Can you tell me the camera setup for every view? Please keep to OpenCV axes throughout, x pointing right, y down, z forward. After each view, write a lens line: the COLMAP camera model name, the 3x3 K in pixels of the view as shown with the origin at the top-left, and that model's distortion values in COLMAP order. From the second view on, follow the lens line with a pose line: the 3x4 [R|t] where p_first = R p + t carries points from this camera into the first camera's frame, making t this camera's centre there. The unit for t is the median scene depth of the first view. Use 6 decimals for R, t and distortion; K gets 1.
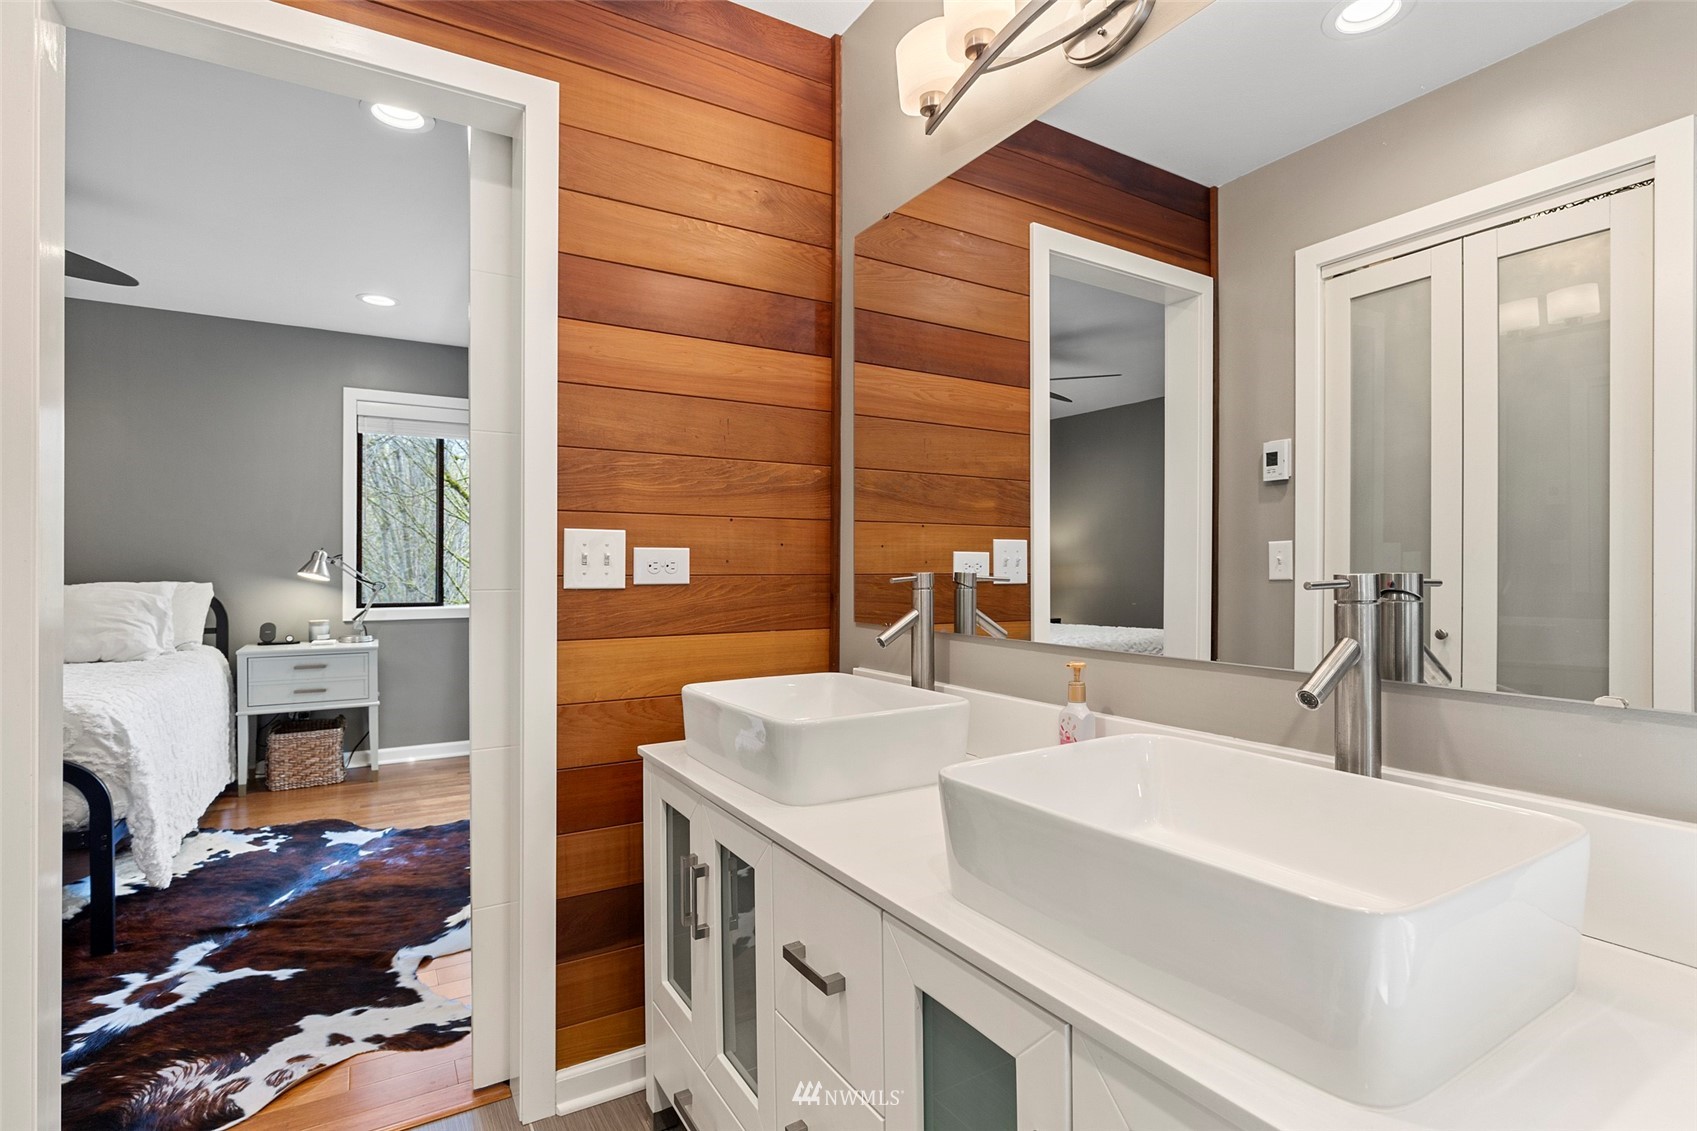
lens RADIAL K [[828.2, 0, 852.4], [0, 828.2, 567.7], [0, 0, 1]] dist [-0.002943, -0.000491]
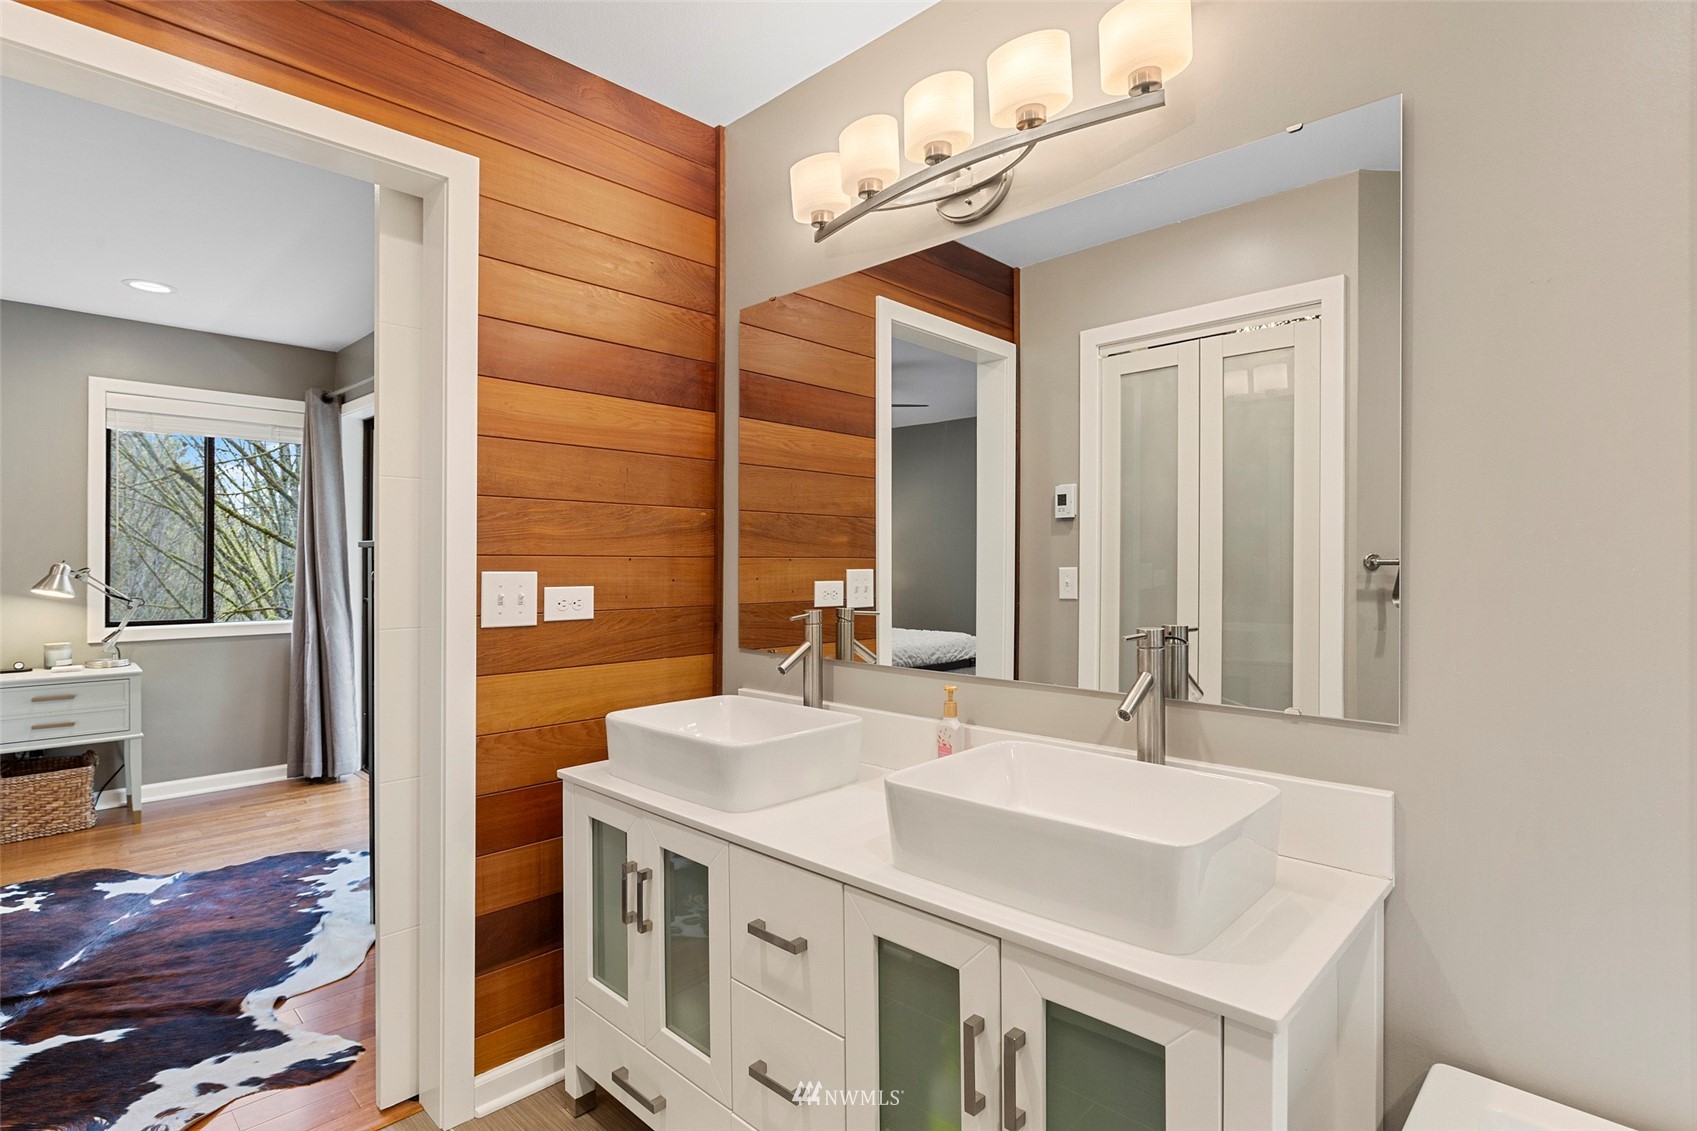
lens RADIAL K [[840.3, 0, 853.1], [0, 840.3, 563.3], [0, 0, 1]] dist [-0.002198, 0.000846]
pose [[0.966906, 0.000450, 0.255131, -0.105729], [-0.000907, 0.999998, 0.001676, -0.040098], [-0.255130, -0.001852, 0.966905, -0.117410]]
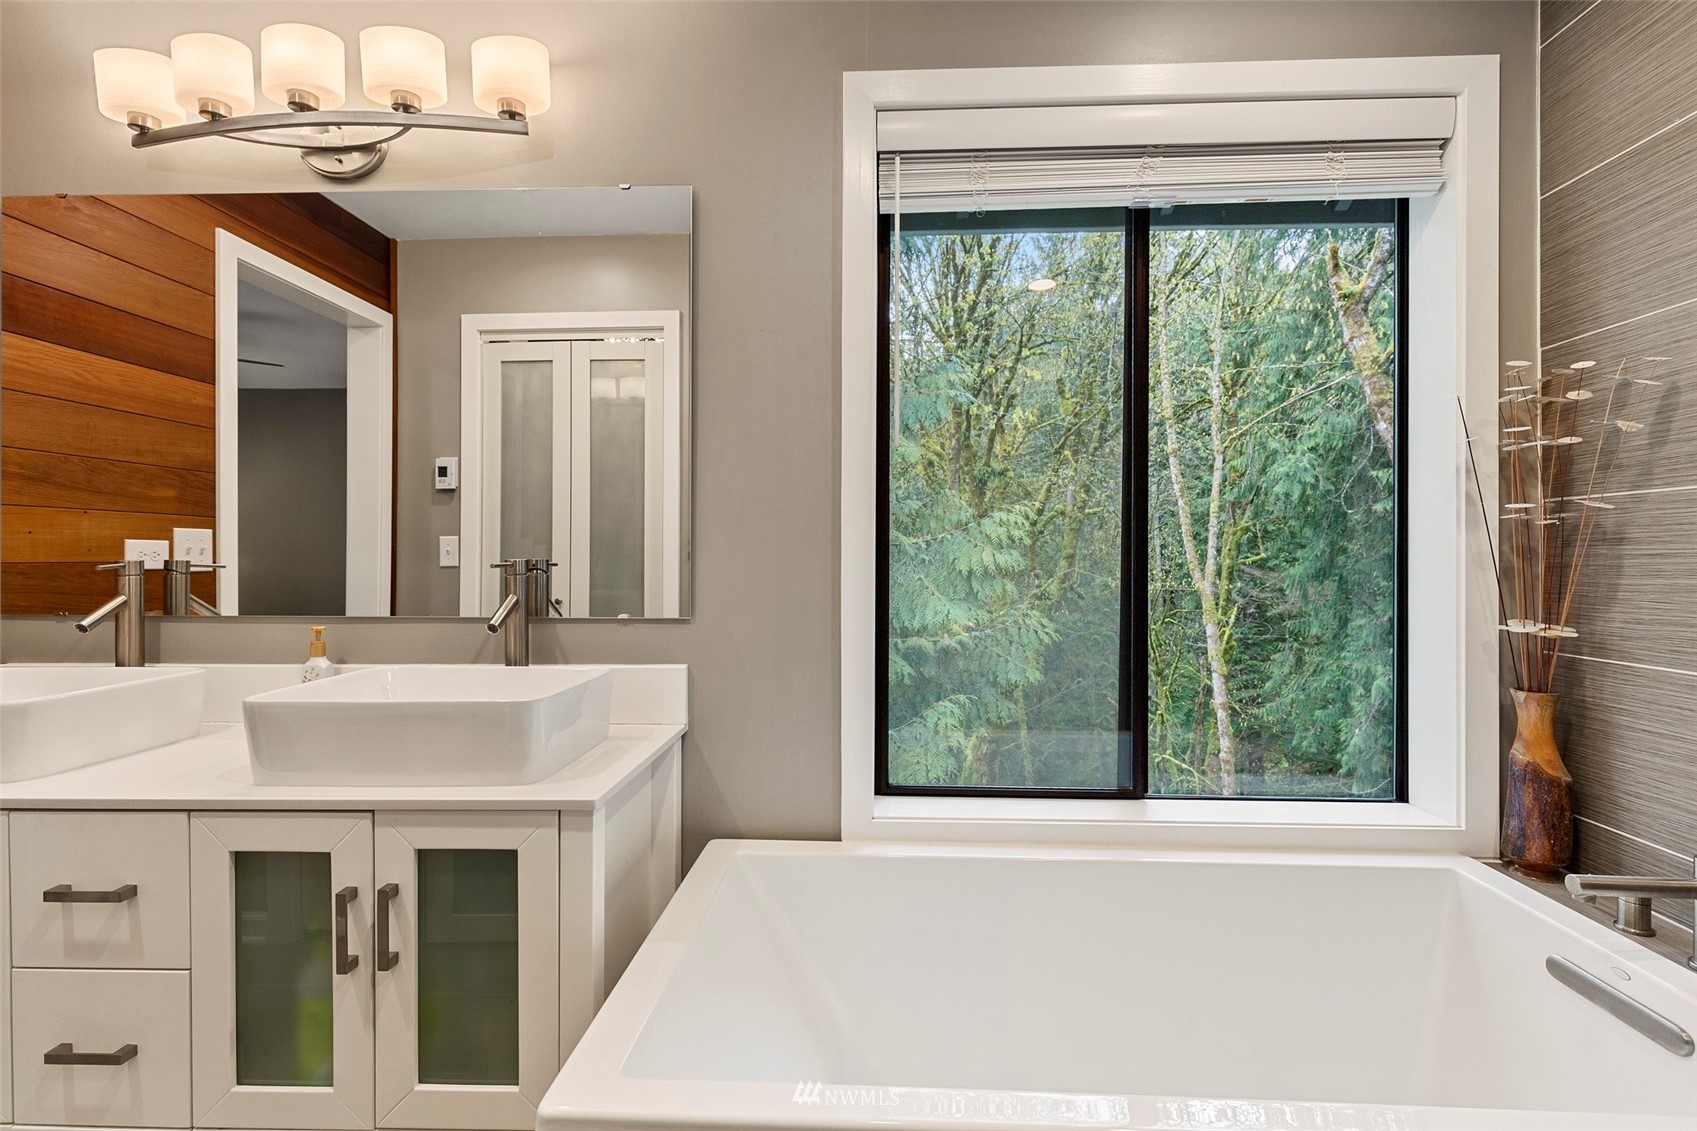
lens RADIAL K [[789.3, 0, 857.7], [0, 789.3, 557.6], [0, 0, 1]] dist [0.002140, 0.000658]
pose [[0.557354, 0.001316, 0.830274, -0.148829], [-0.001328, 0.999999, -0.000694, 0.001290], [-0.830274, -0.000716, 0.557355, -0.212806]]
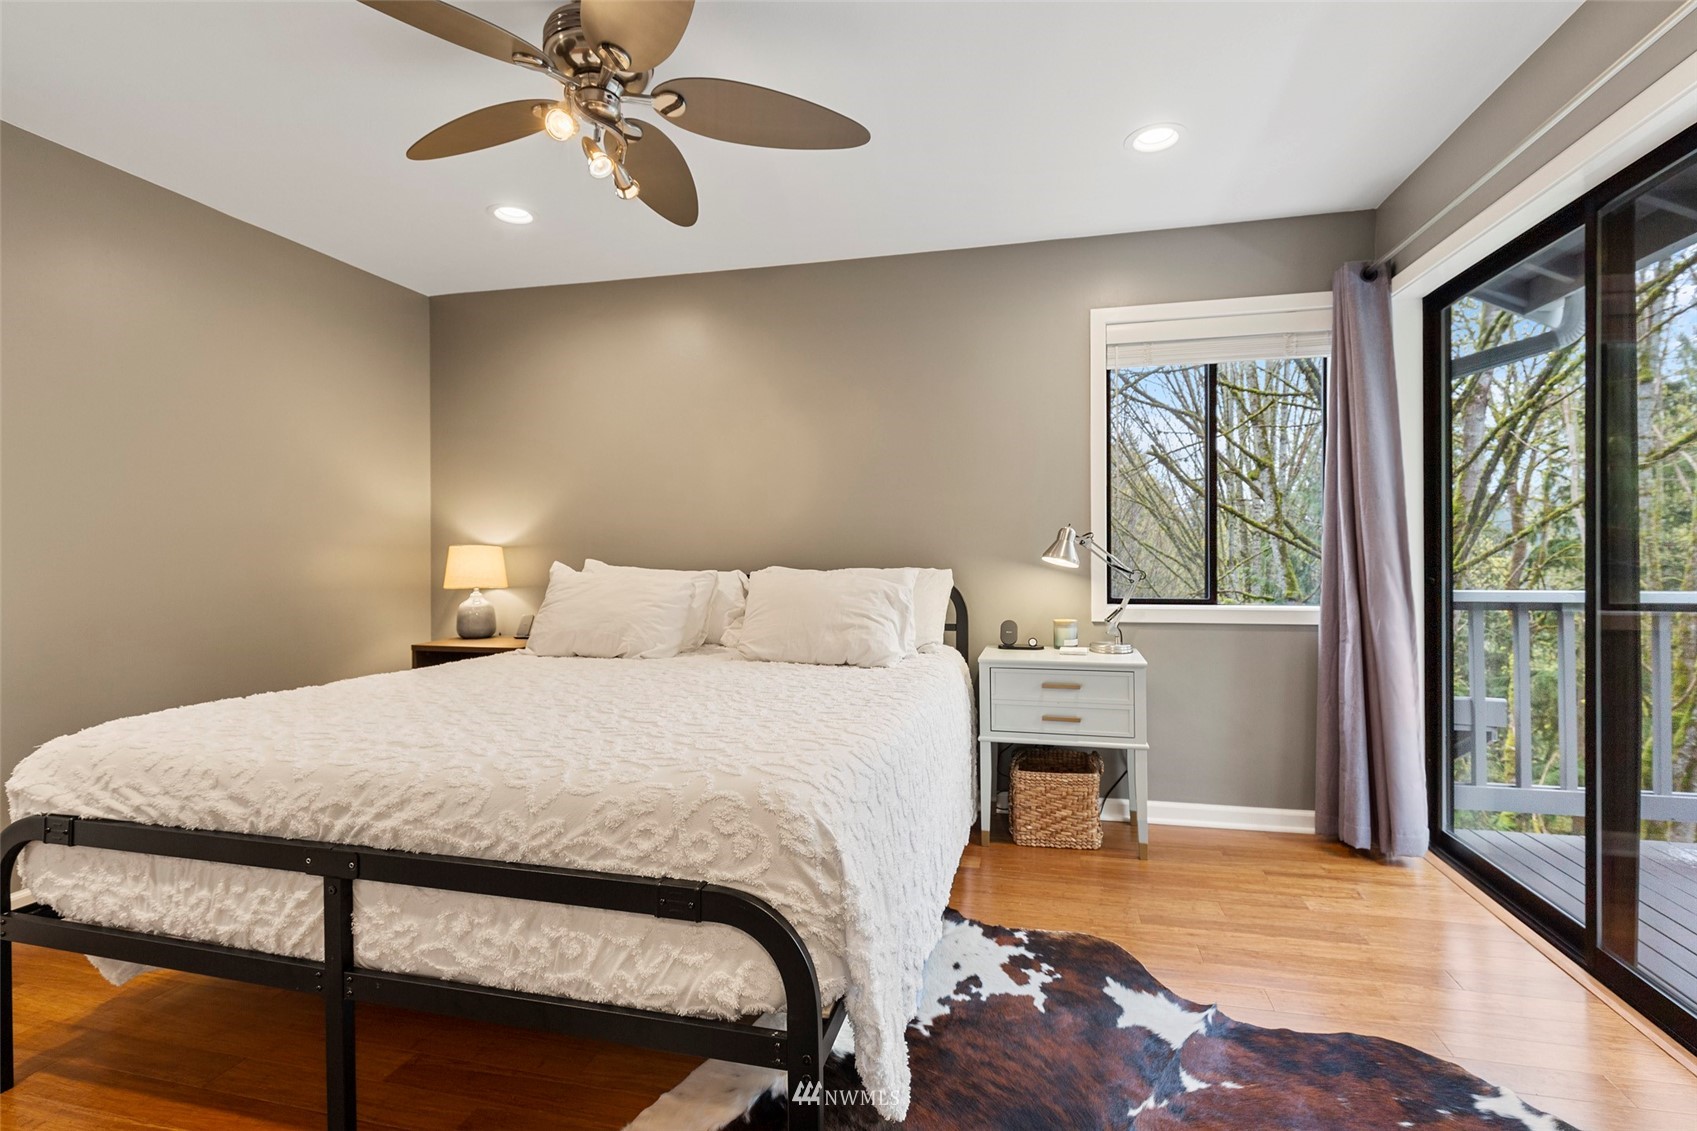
lens RADIAL K [[783.4, 0, 861.7], [0, 783.4, 542.0], [0, 0, 1]] dist [0.003512, 0.000976]
pose [[0.722827, -0.014033, -0.690887, -0.492660], [0.005317, 0.999877, -0.014746, 0.003112], [0.691009, 0.006985, 0.722813, 0.613471]]
